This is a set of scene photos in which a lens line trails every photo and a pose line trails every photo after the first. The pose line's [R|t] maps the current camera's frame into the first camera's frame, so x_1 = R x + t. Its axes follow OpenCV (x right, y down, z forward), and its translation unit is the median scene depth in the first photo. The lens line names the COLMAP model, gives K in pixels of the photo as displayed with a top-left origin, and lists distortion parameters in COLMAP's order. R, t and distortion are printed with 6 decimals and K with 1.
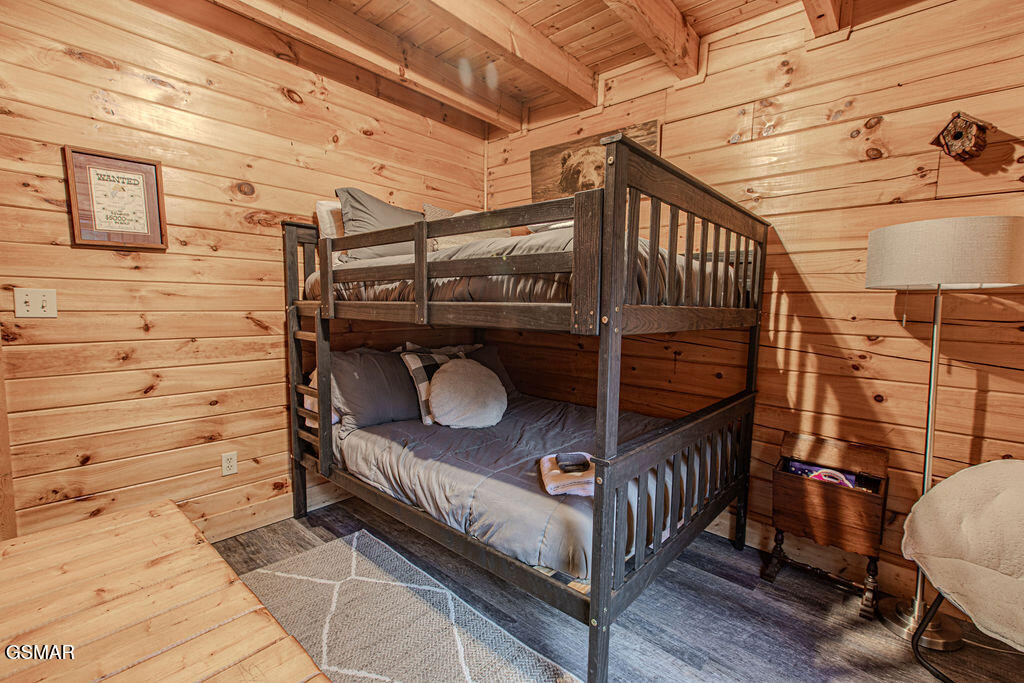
lens RADIAL K [[454.0, 0, 514.0], [0, 454.0, 345.7], [0, 0, 1]] dist [0.001621, -0.000350]
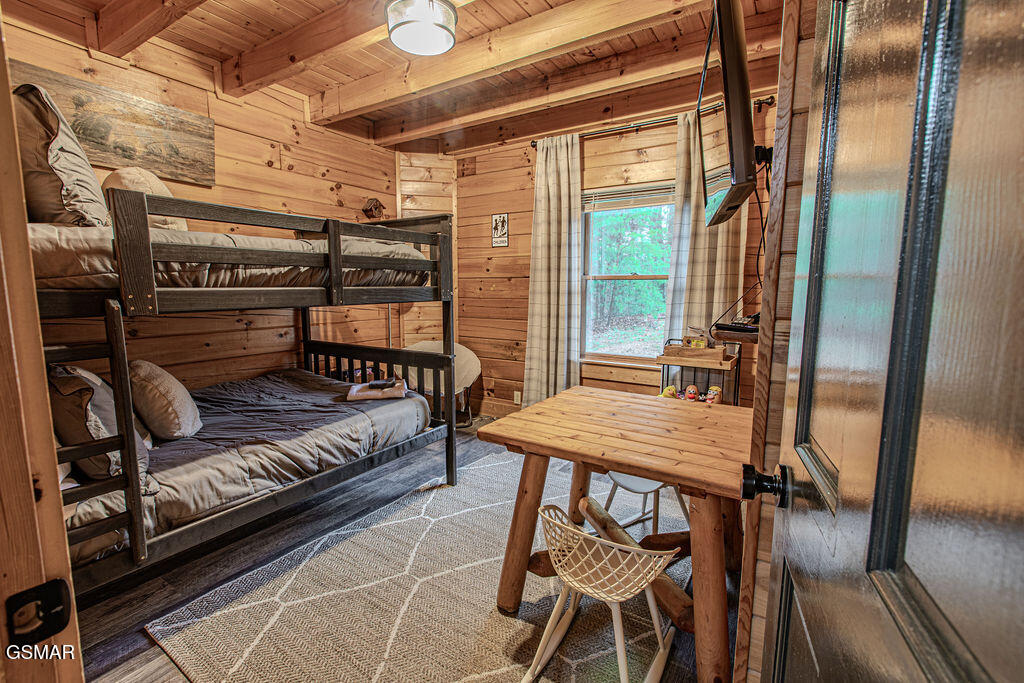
lens RADIAL K [[454.0, 0, 514.0], [0, 454.0, 345.7], [0, 0, 1]] dist [0.001621, -0.000350]
pose [[-0.169665, -0.149057, 0.974164, -1.285890], [0.082671, 0.982859, 0.164785, -0.090938], [-0.982028, 0.108494, -0.154434, 0.651512]]
